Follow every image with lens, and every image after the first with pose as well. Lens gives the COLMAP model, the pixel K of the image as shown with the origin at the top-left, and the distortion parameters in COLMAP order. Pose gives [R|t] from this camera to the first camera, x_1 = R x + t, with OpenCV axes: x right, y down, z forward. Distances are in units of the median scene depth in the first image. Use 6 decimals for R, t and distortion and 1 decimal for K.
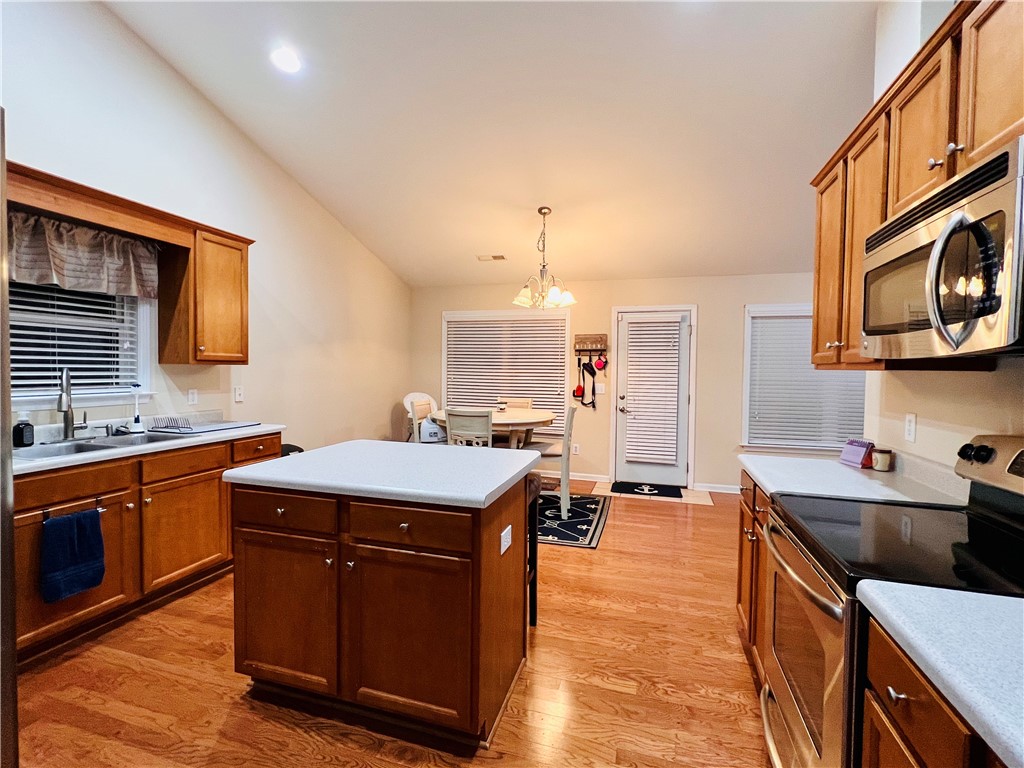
lens RADIAL K [[450.1, 0, 511.7], [0, 450.1, 382.4], [0, 0, 1]] dist [-0.000645, -0.000018]
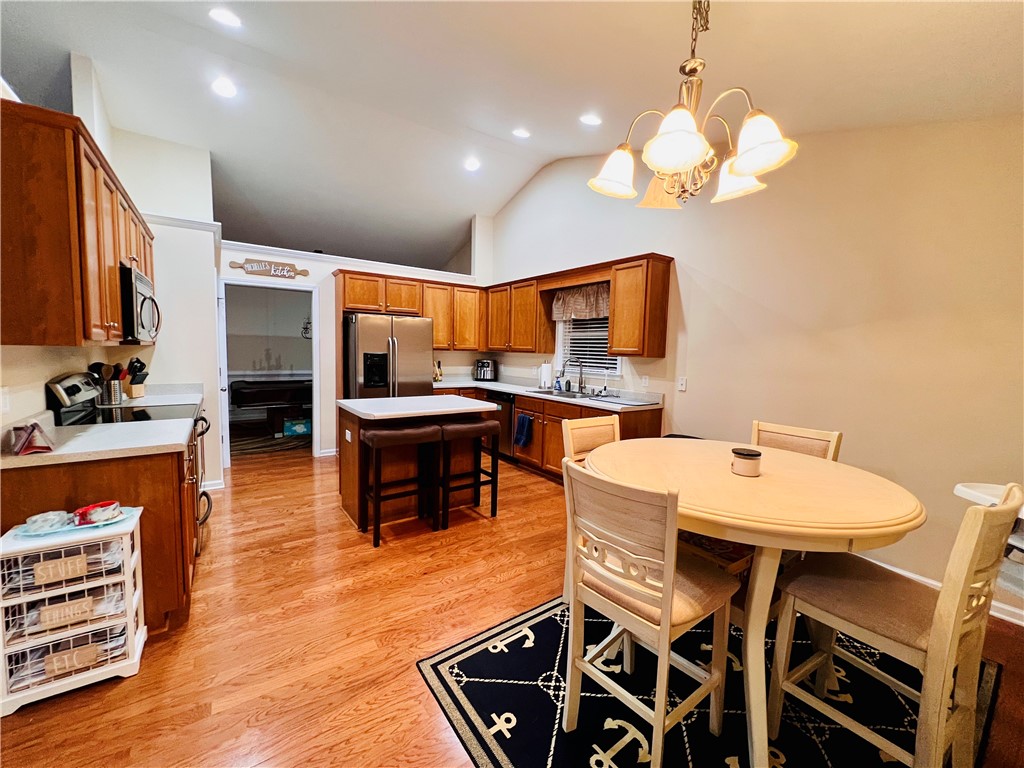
lens RADIAL K [[409.9, 0, 509.7], [0, 409.9, 385.8], [0, 0, 1]] dist [-0.001032, -0.000026]
pose [[-0.604200, 0.039863, -0.795835, 0.686816], [-0.058254, 0.993866, 0.094009, -0.058129], [0.794700, 0.103161, -0.598171, 1.815498]]
